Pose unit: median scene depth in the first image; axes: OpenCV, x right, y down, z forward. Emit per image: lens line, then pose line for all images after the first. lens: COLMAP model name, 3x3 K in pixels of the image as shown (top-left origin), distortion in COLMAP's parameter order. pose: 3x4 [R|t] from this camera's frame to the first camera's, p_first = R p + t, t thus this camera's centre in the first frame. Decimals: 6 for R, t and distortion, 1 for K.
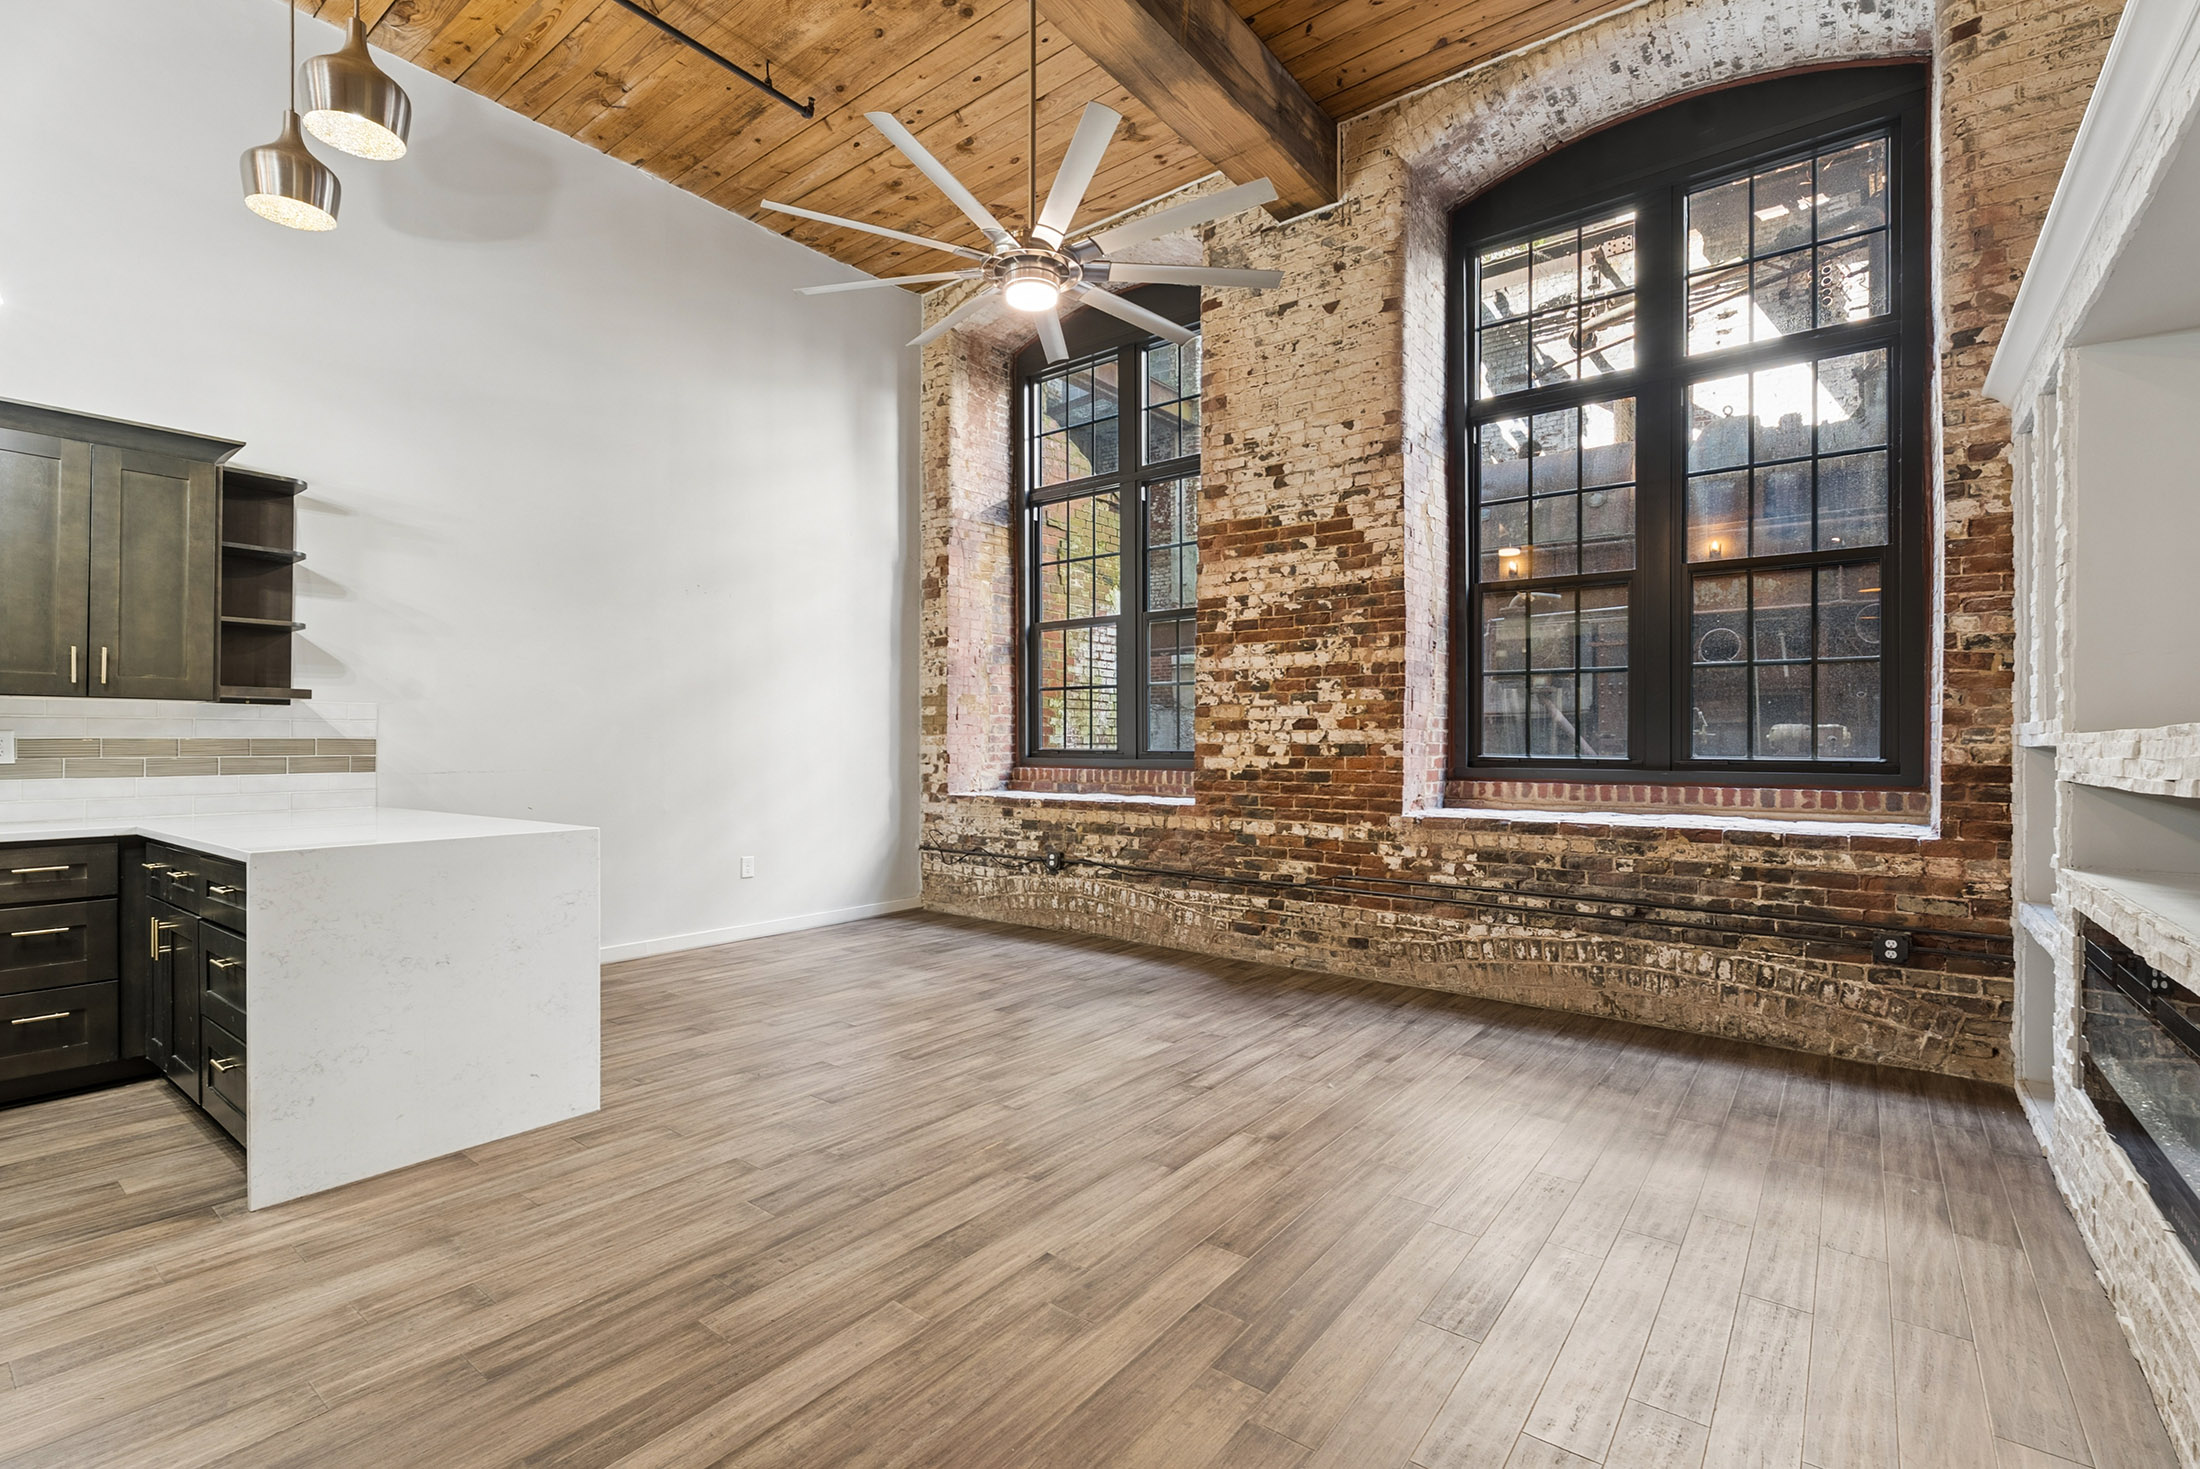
lens RADIAL K [[996.3, 0, 1108.8], [0, 996.3, 731.4], [0, 0, 1]] dist [-0.000817, 0.001568]
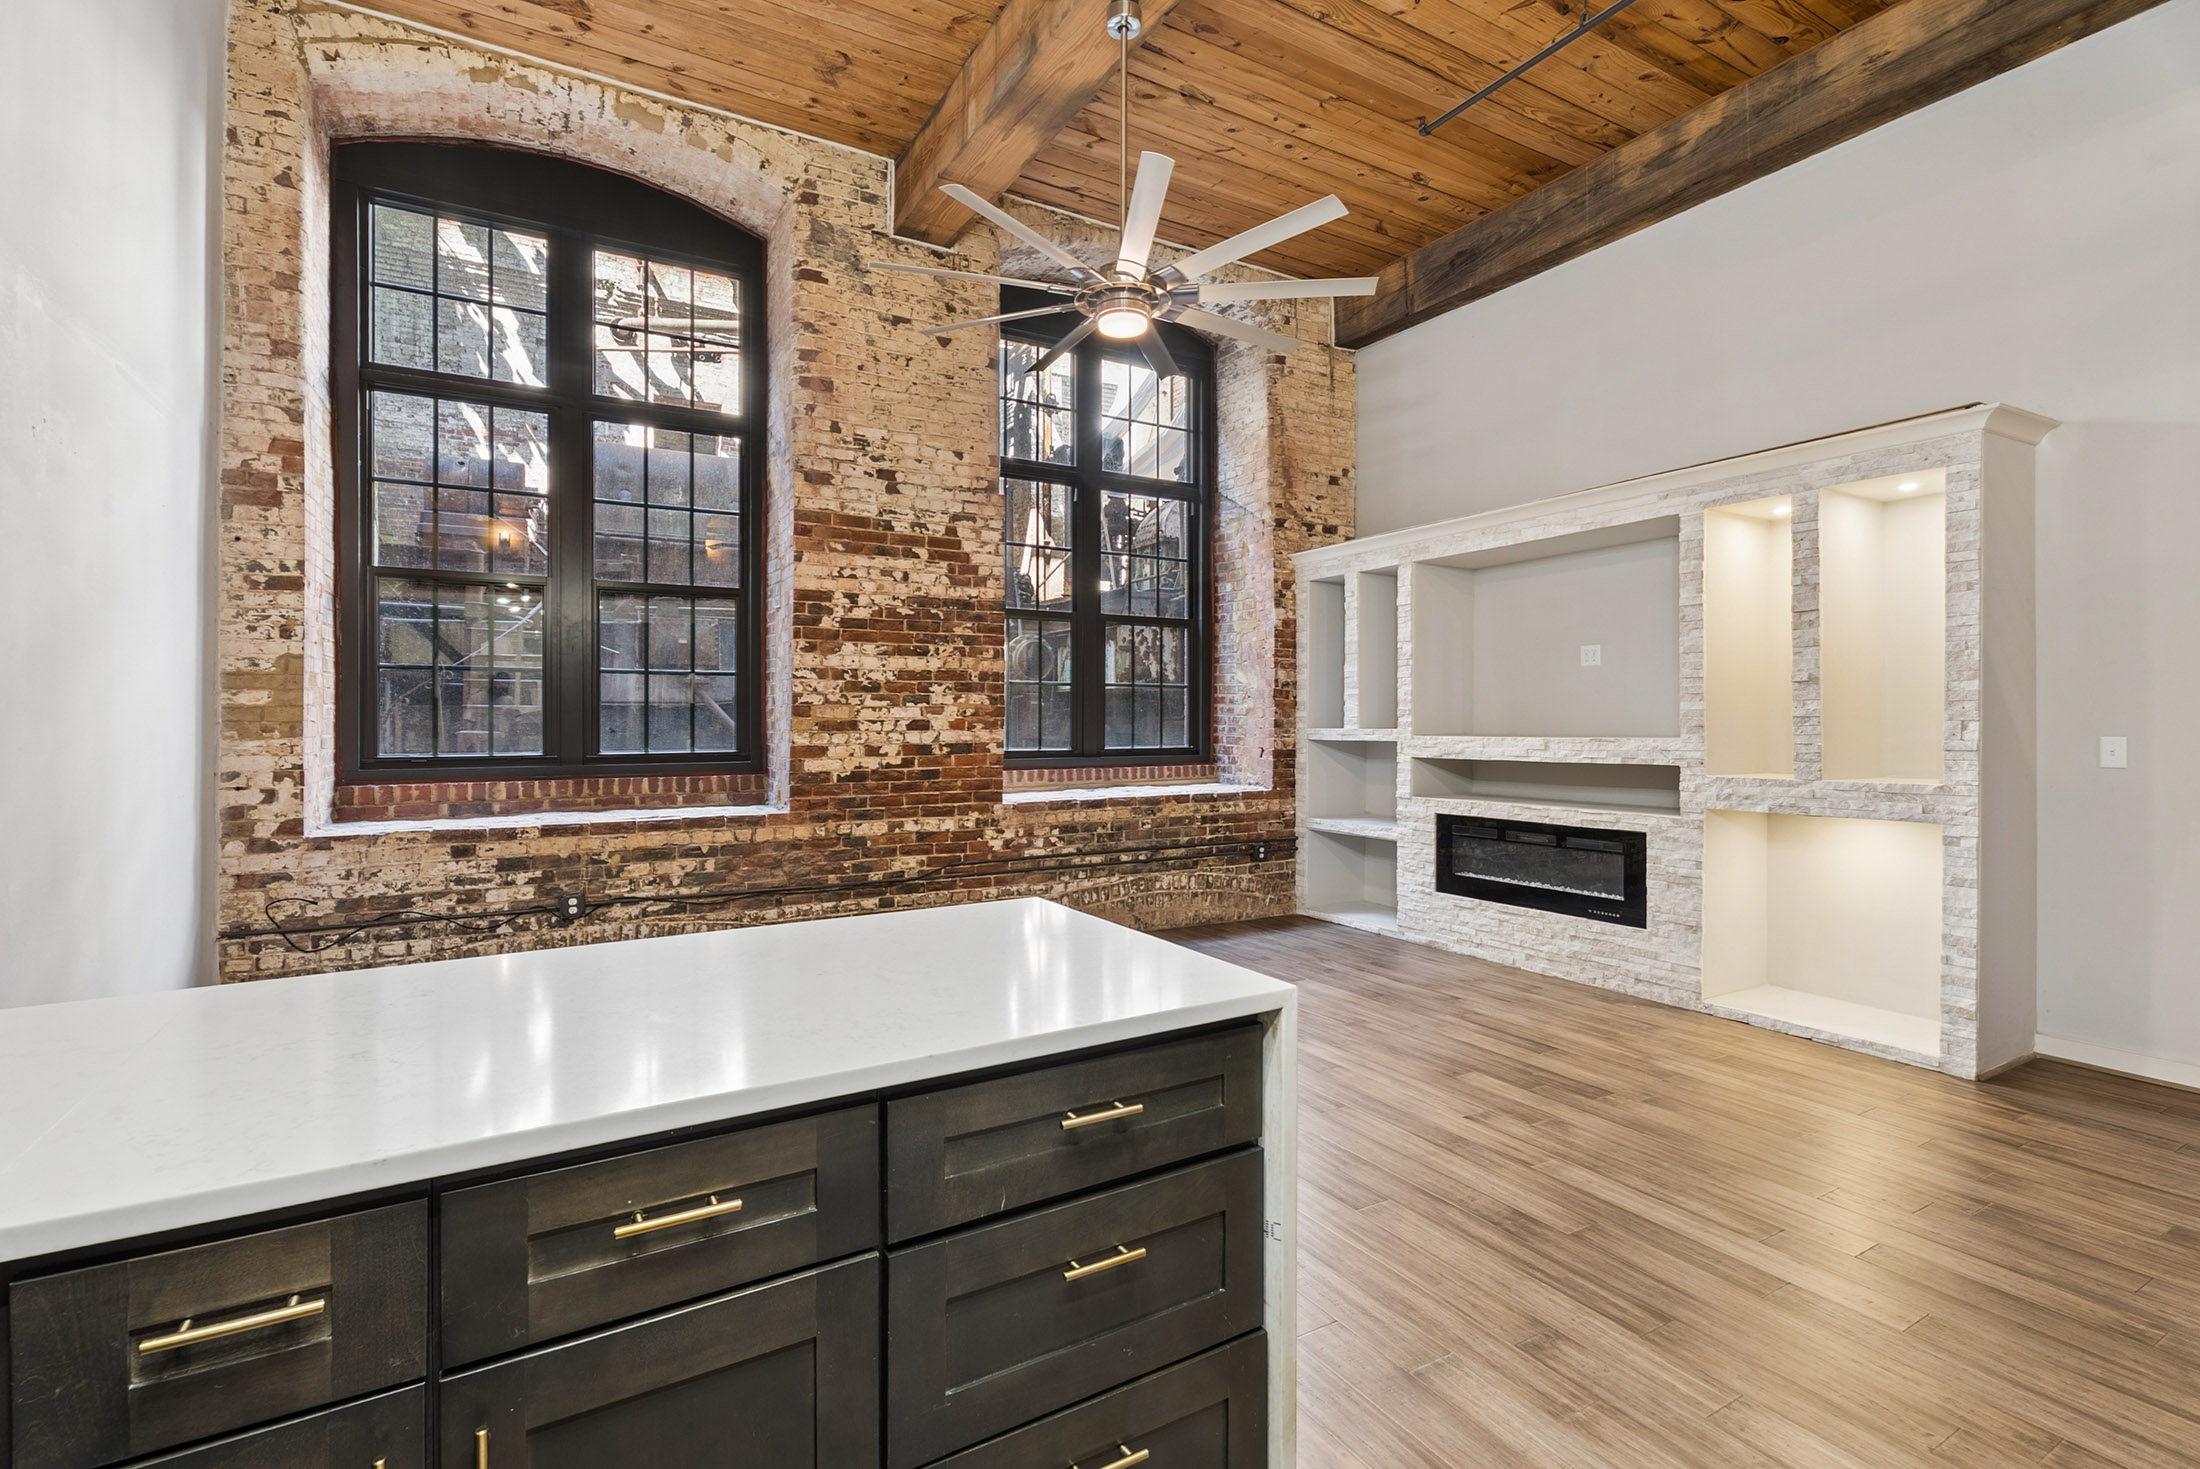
lens RADIAL K [[996.3, 0, 1097.5], [0, 996.3, 706.8], [0, 0, 1]] dist [-0.000817, 0.001568]
pose [[0.374912, 0.010768, 0.926998, -0.886982], [-0.009090, 0.999927, -0.007938, -0.024893], [-0.927016, -0.005450, 0.374983, 0.536244]]
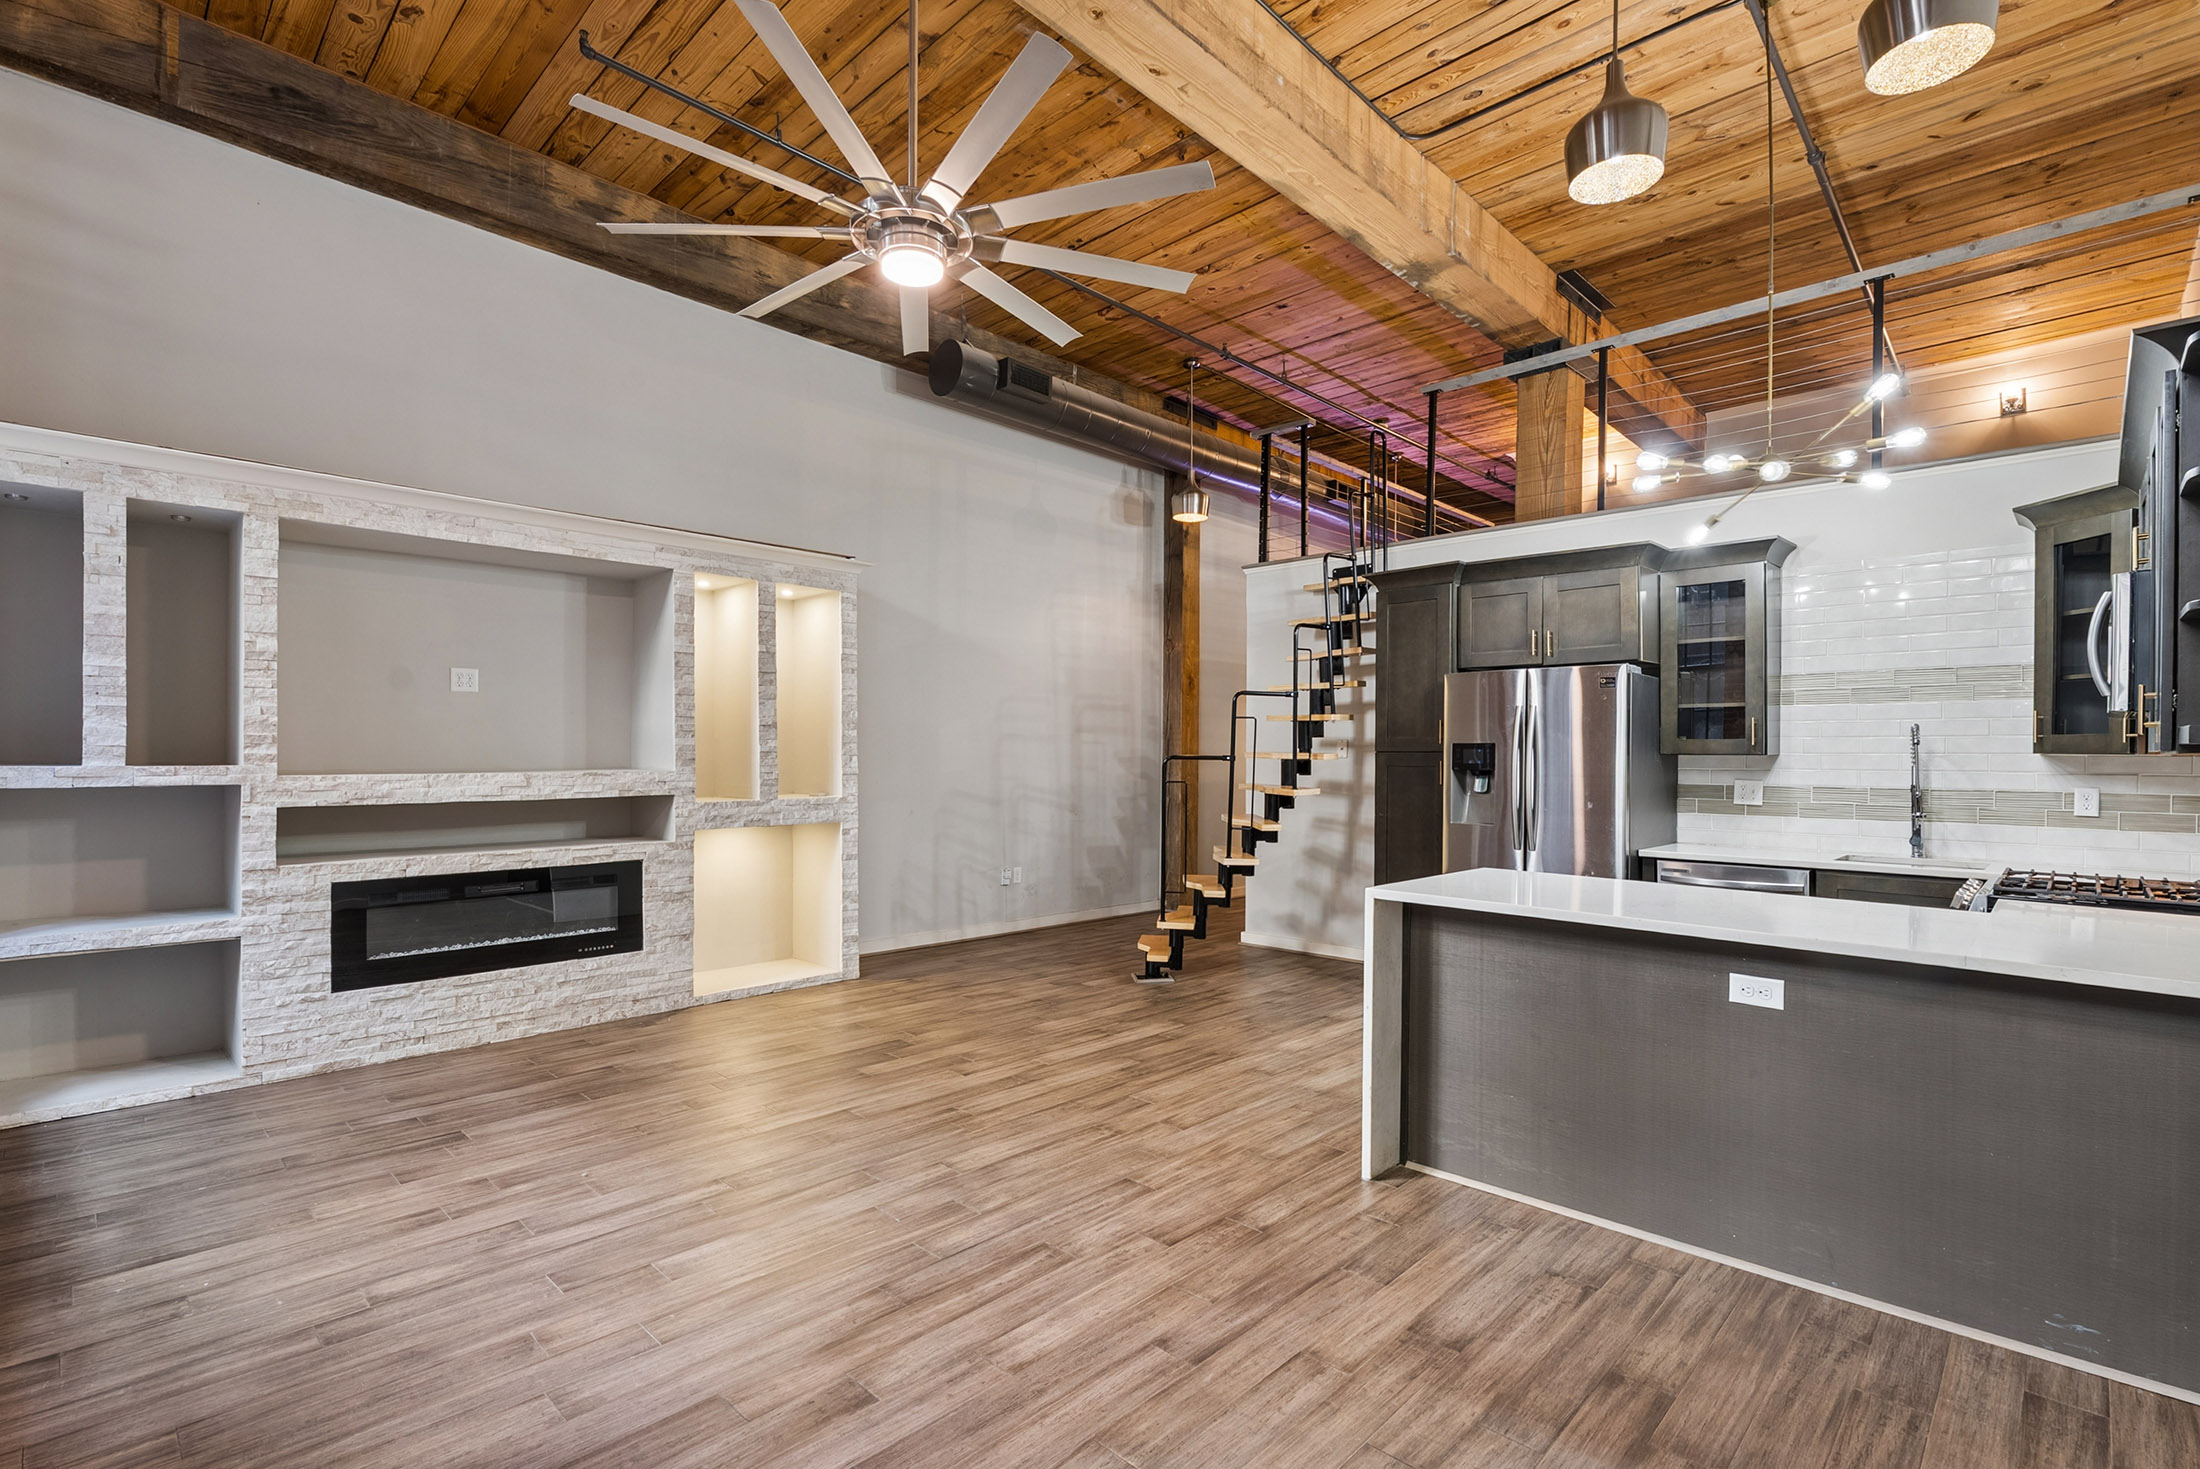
lens RADIAL K [[996.3, 0, 1108.0], [0, 996.3, 751.4], [0, 0, 1]] dist [-0.000817, 0.001568]
pose [[-0.993321, -0.006502, 0.115200, -0.287907], [-0.008407, 0.999836, -0.016051, -0.012777], [-0.115076, -0.016912, -0.993213, 1.532465]]
